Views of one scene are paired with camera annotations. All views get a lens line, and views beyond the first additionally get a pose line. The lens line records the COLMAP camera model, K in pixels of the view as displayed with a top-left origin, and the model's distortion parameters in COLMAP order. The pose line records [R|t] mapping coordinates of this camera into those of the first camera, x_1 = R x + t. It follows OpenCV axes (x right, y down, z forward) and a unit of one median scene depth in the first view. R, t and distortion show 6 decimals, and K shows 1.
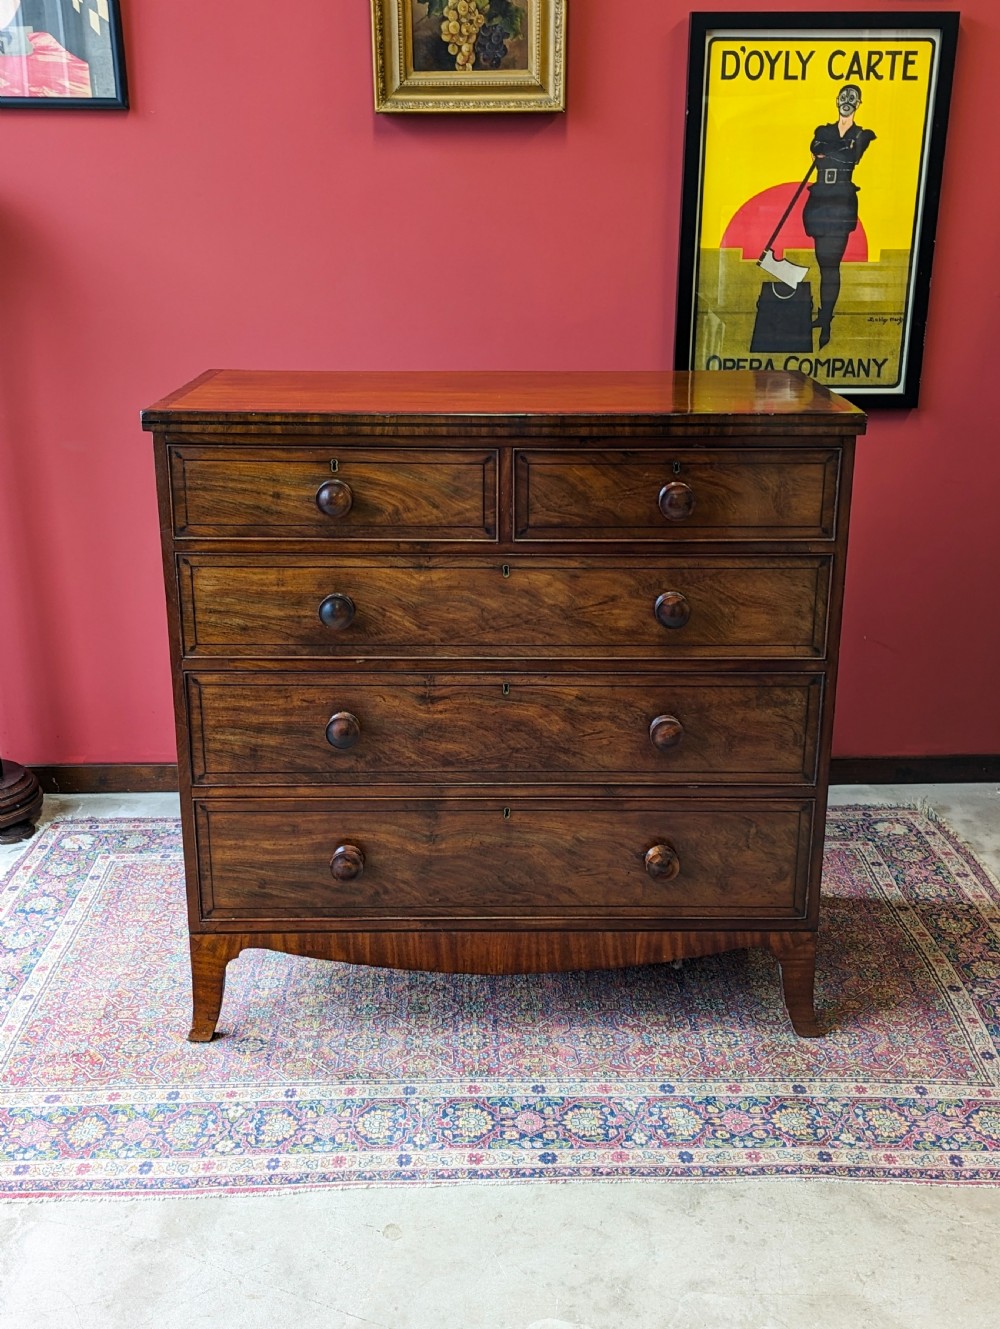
lens RADIAL K [[1464.7, 0, 516.4], [0, 1464.7, 677.2], [0, 0, 1]] dist [0.058303, -0.013568]
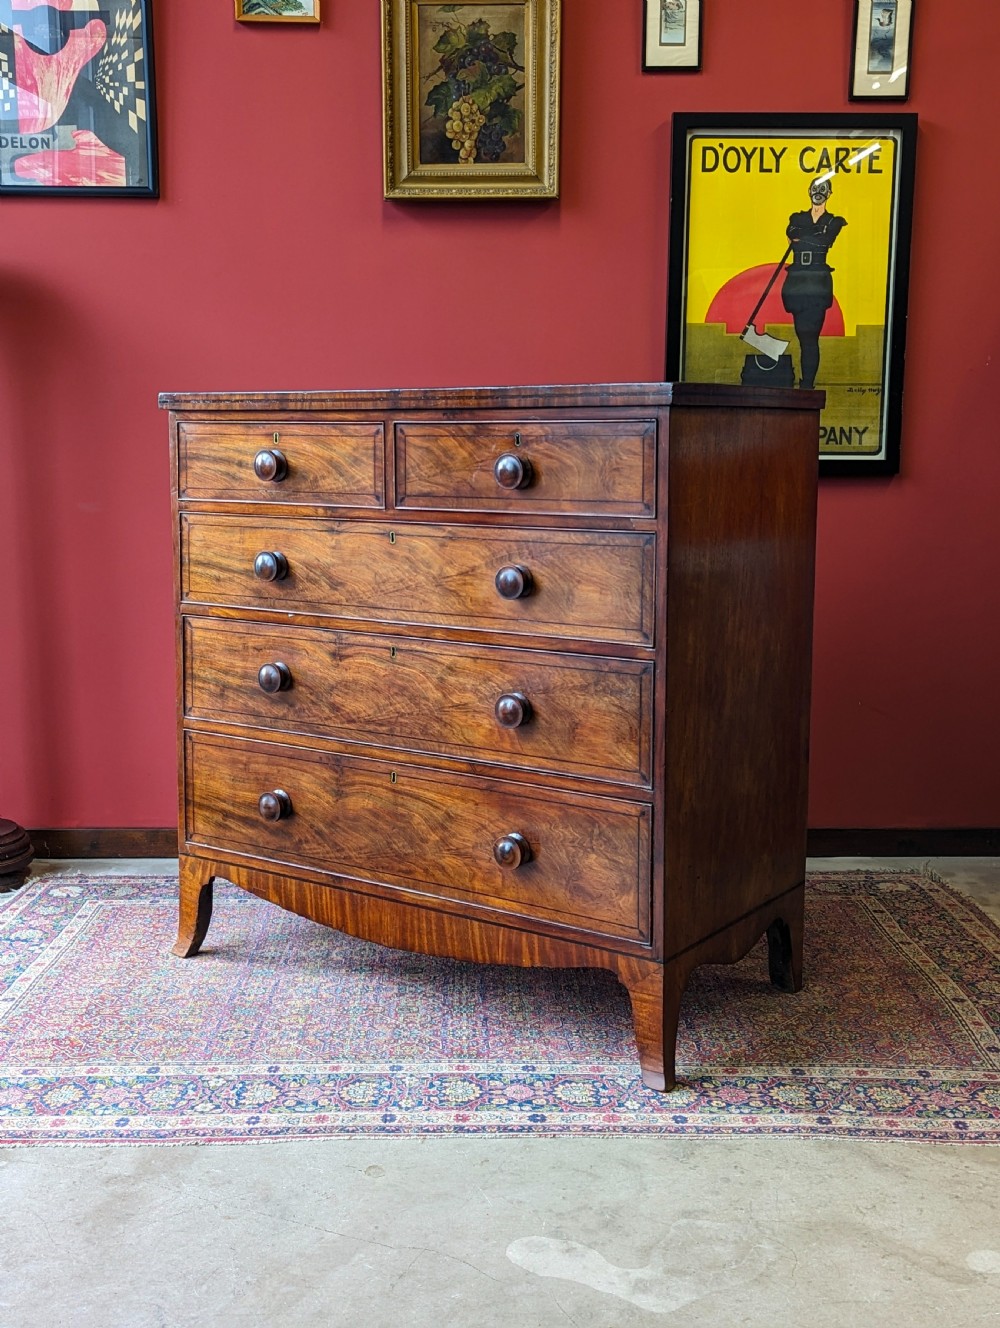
lens RADIAL K [[1509.0, 0, 502.9], [0, 1509.0, 636.1], [0, 0, 1]] dist [0.062828, -0.024120]
pose [[0.999903, 0.003898, -0.013384, 0.010373], [-0.006515, 0.979464, -0.201512, 0.203011], [0.012324, 0.201579, 0.979395, -0.037841]]
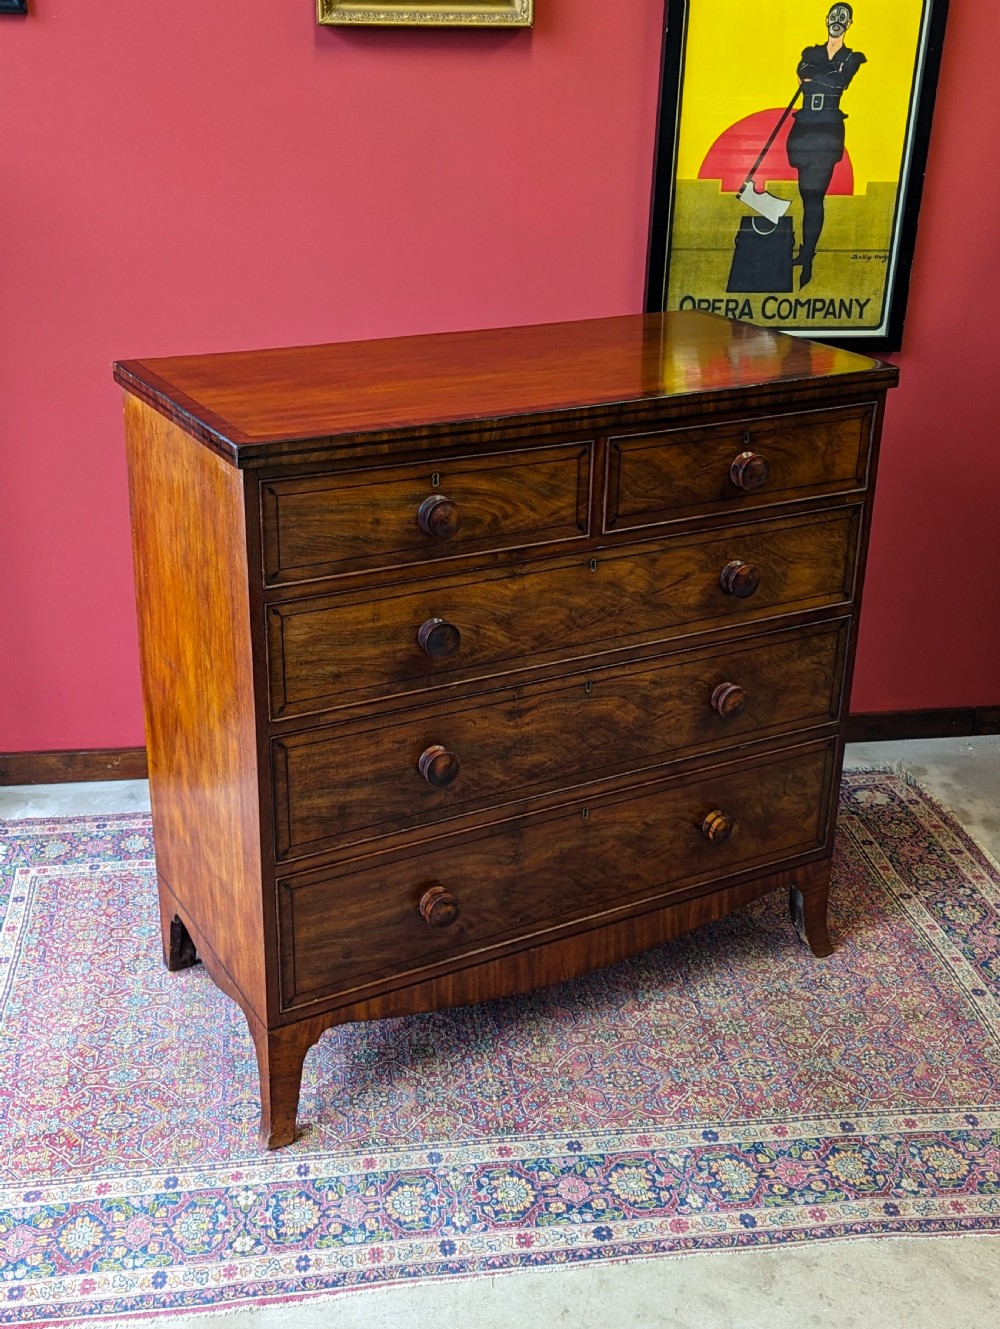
lens RADIAL K [[1549.1, 0, 506.8], [0, 1549.1, 627.0], [0, 0, 1]] dist [0.042026, 0.017315]
pose [[0.992301, -0.027128, 0.120841, -0.135864], [0.019165, 0.997597, 0.066578, -0.109463], [-0.122356, -0.063749, 0.990437, 0.062971]]
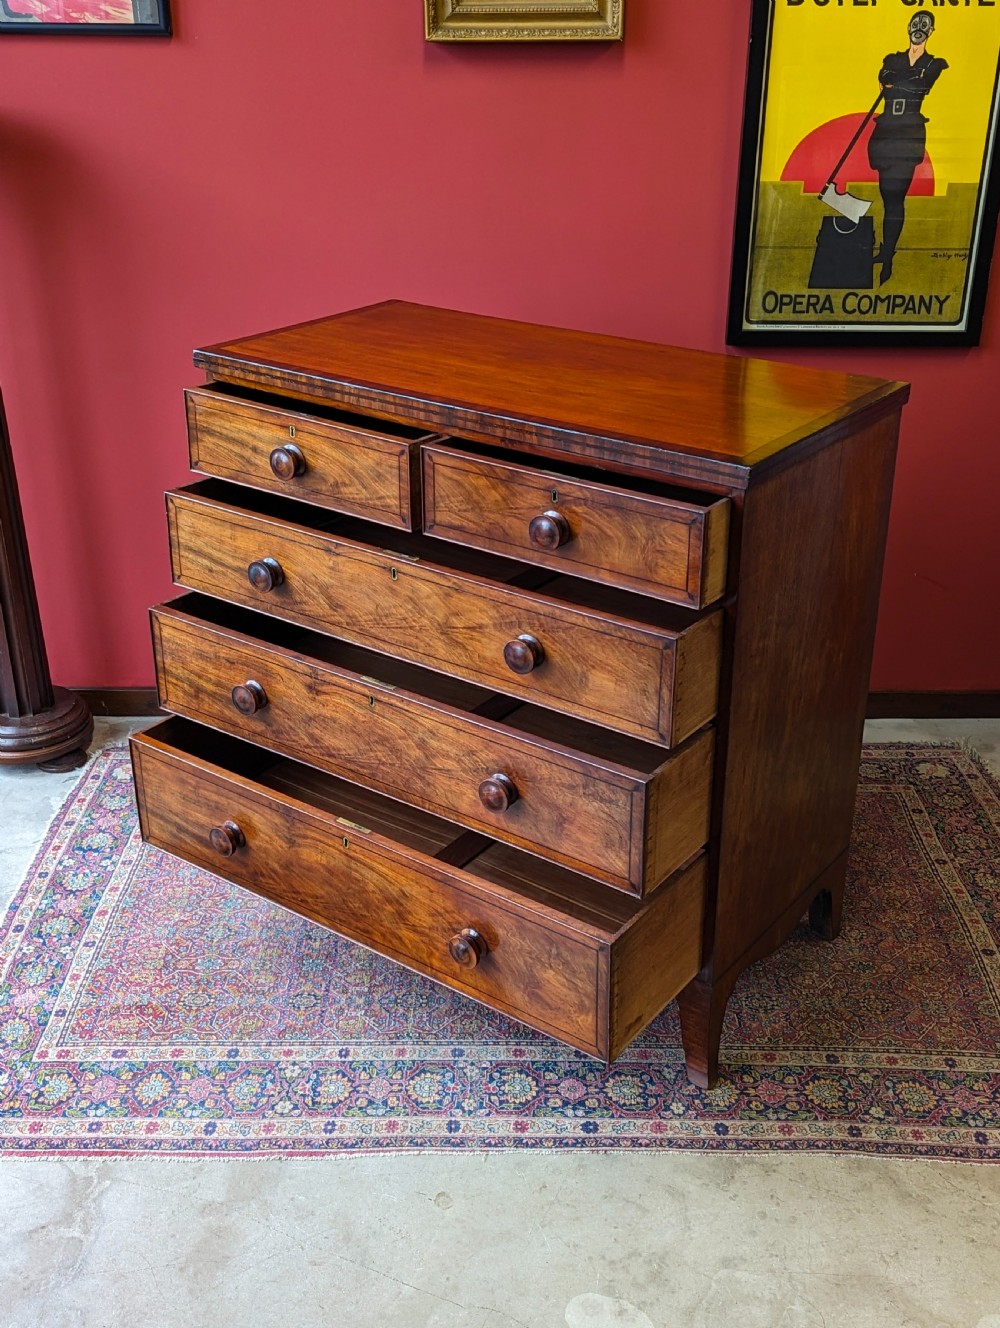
lens RADIAL K [[1514.2, 0, 512.0], [0, 1514.2, 656.9], [0, 0, 1]] dist [0.051605, -0.006335]
pose [[0.999597, 0.014701, -0.024264, -0.011863], [-0.012007, 0.994115, 0.107666, -0.115484], [0.025704, -0.107331, 0.993891, -0.041601]]
